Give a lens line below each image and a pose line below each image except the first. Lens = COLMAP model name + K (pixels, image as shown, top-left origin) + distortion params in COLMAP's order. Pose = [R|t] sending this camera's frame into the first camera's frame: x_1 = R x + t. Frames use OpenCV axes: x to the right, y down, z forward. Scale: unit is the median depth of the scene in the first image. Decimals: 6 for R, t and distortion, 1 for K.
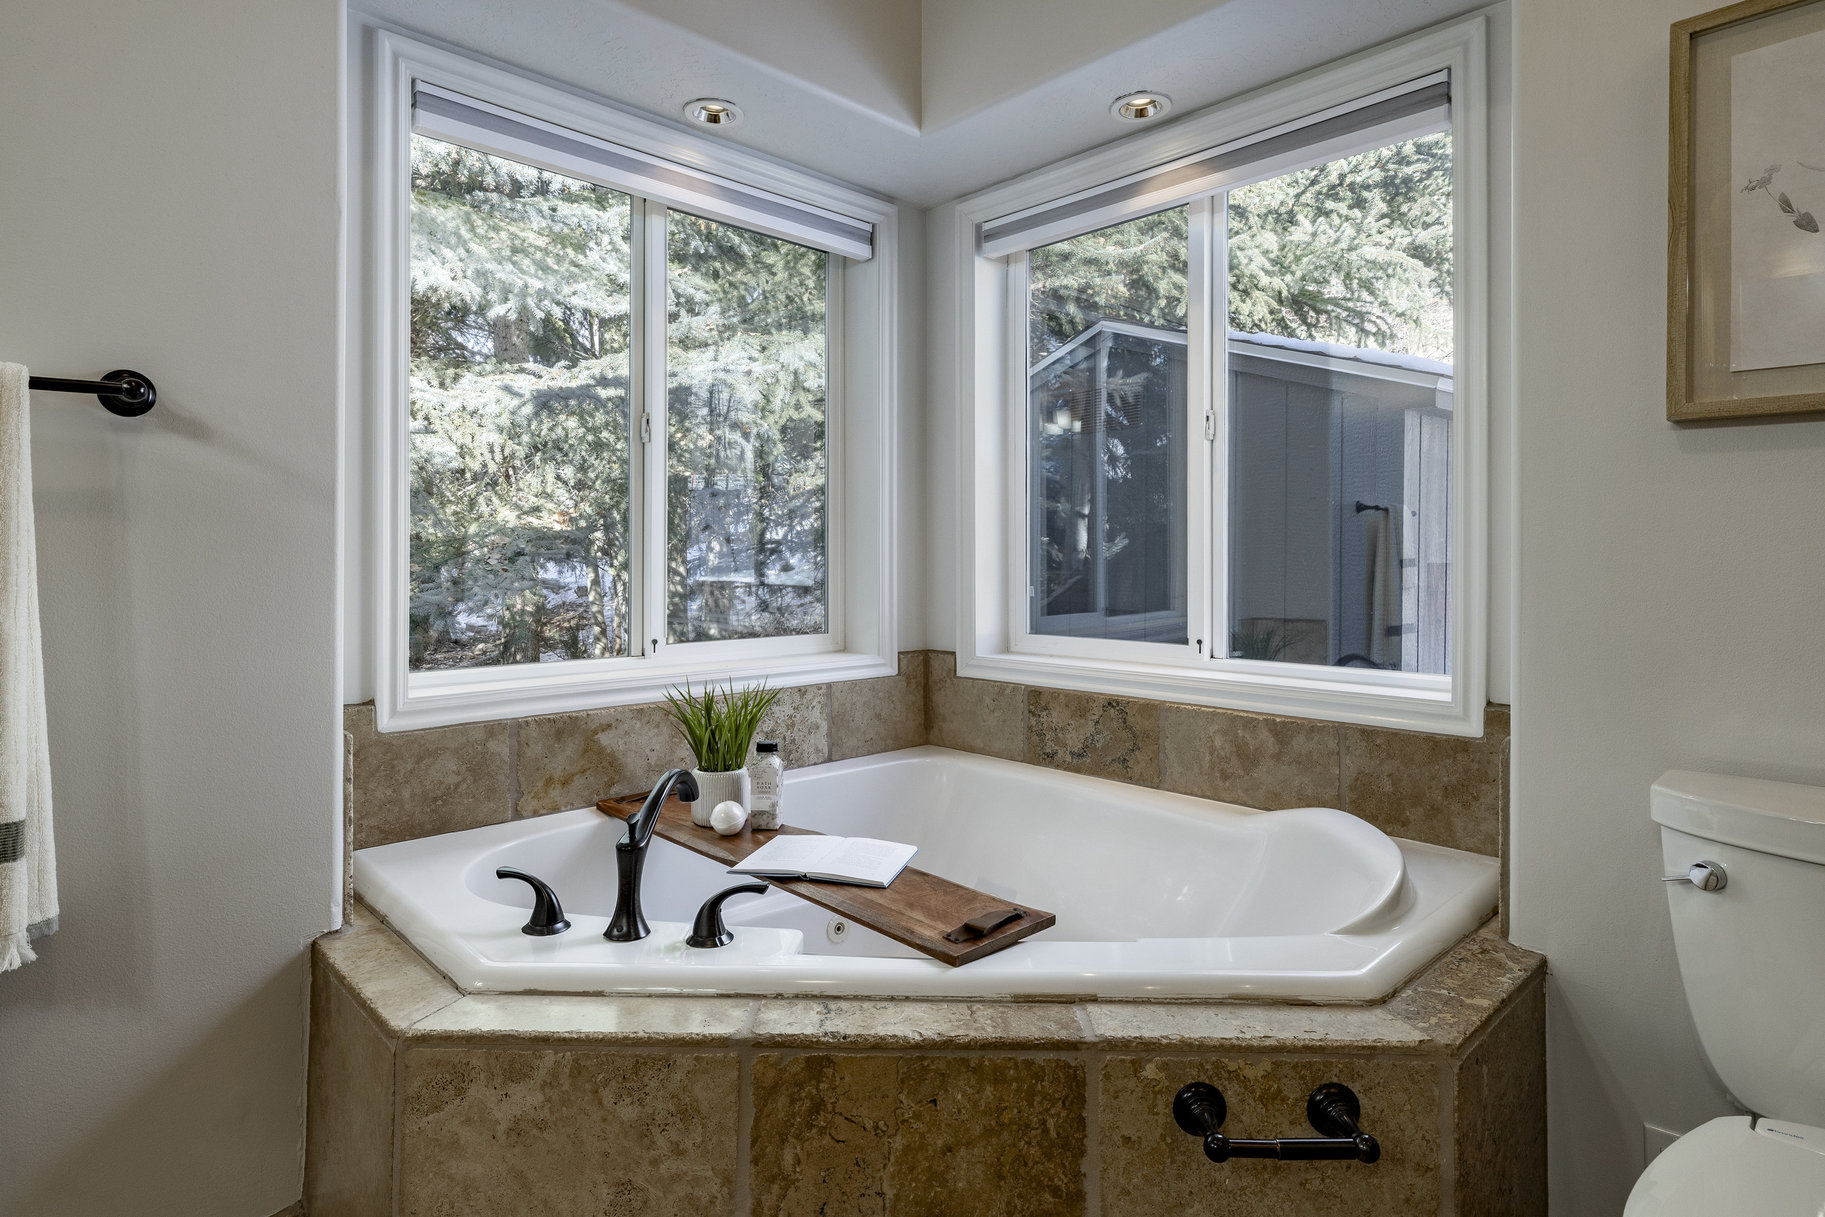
lens RADIAL K [[929.6, 0, 920.9], [0, 929.6, 554.3], [0, 0, 1]] dist [-0.003803, 0.002441]
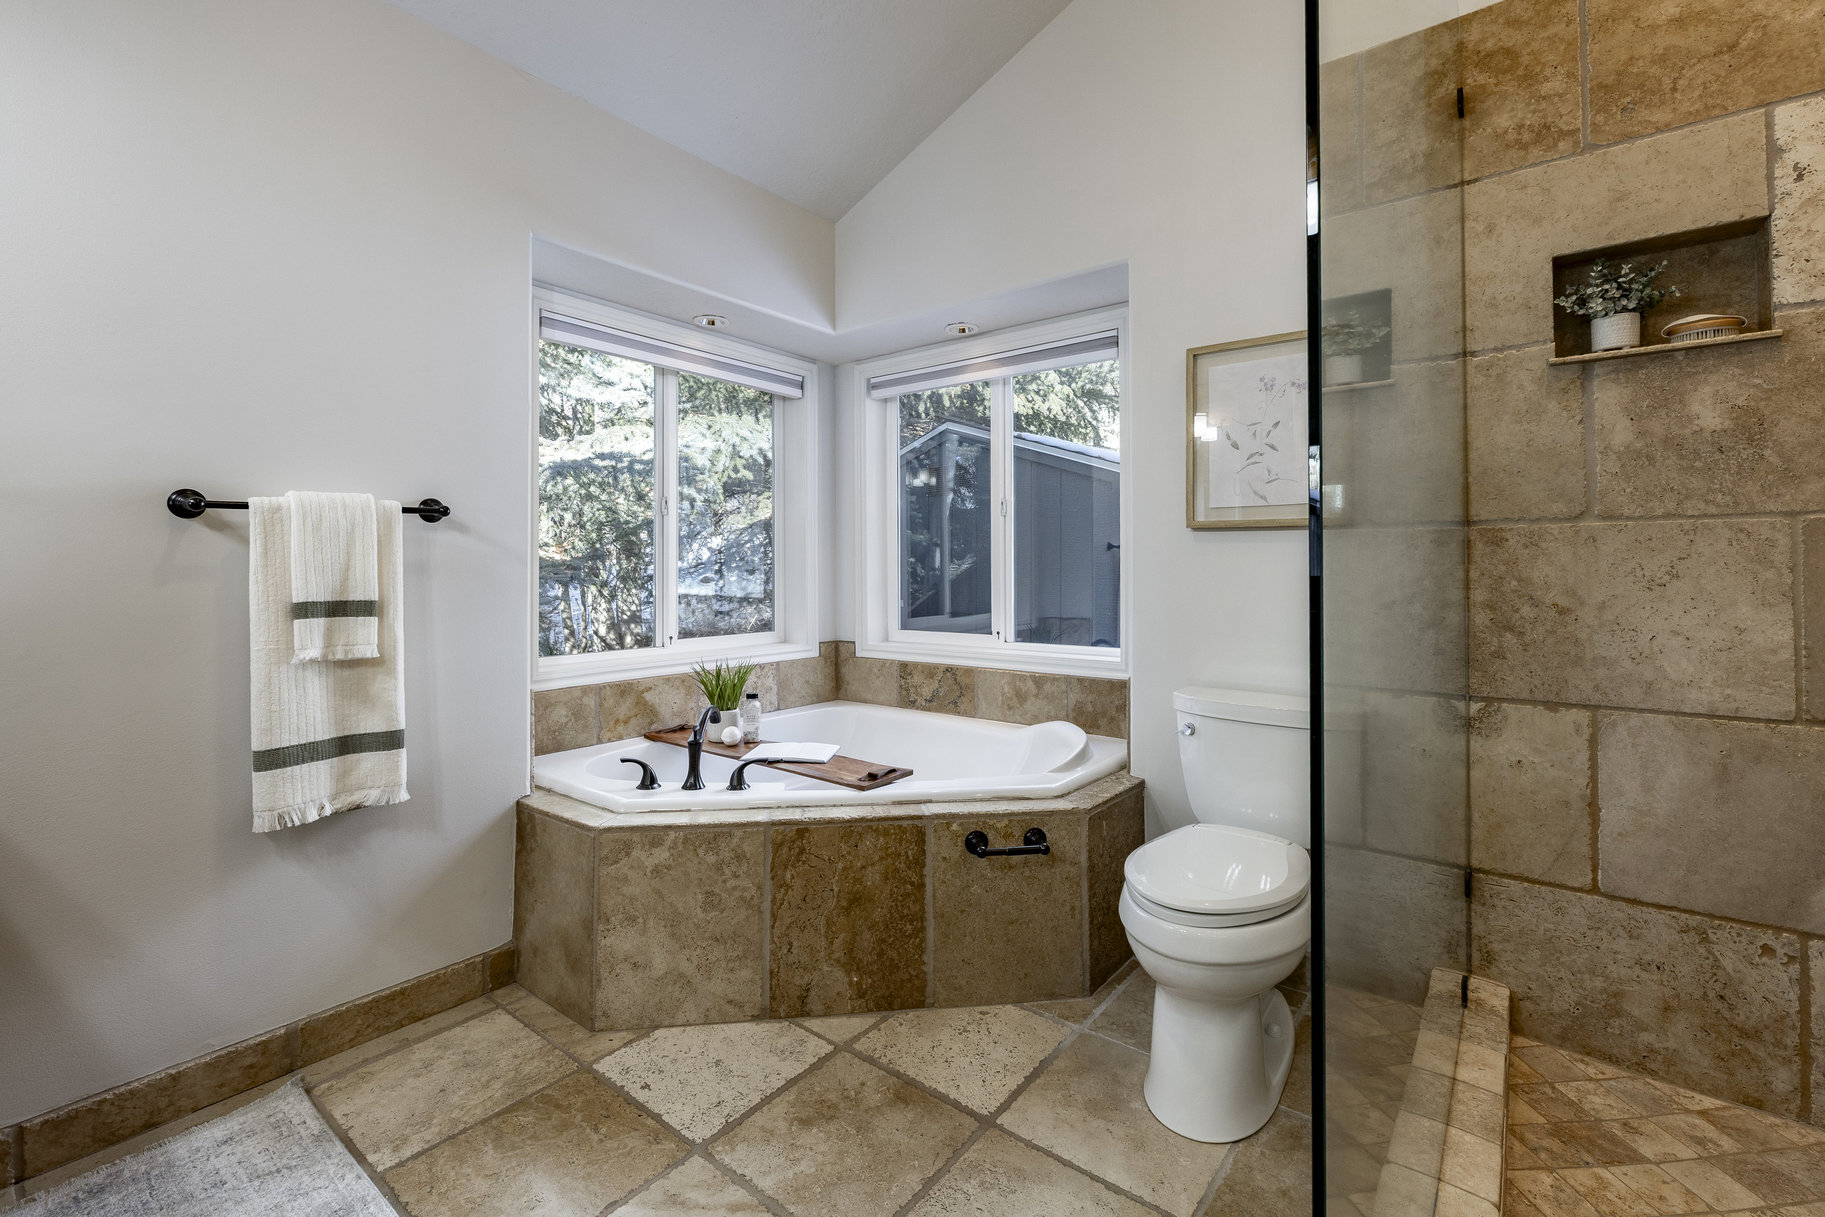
lens RADIAL K [[778.0, 0, 913.7], [0, 778.0, 553.4], [0, 0, 1]] dist [-0.007718, 0.000277]
pose [[0.991180, -0.001952, 0.132511, -0.056404], [0.003772, 0.999902, -0.013484, -0.041505], [-0.132471, 0.013864, 0.991090, -0.503234]]
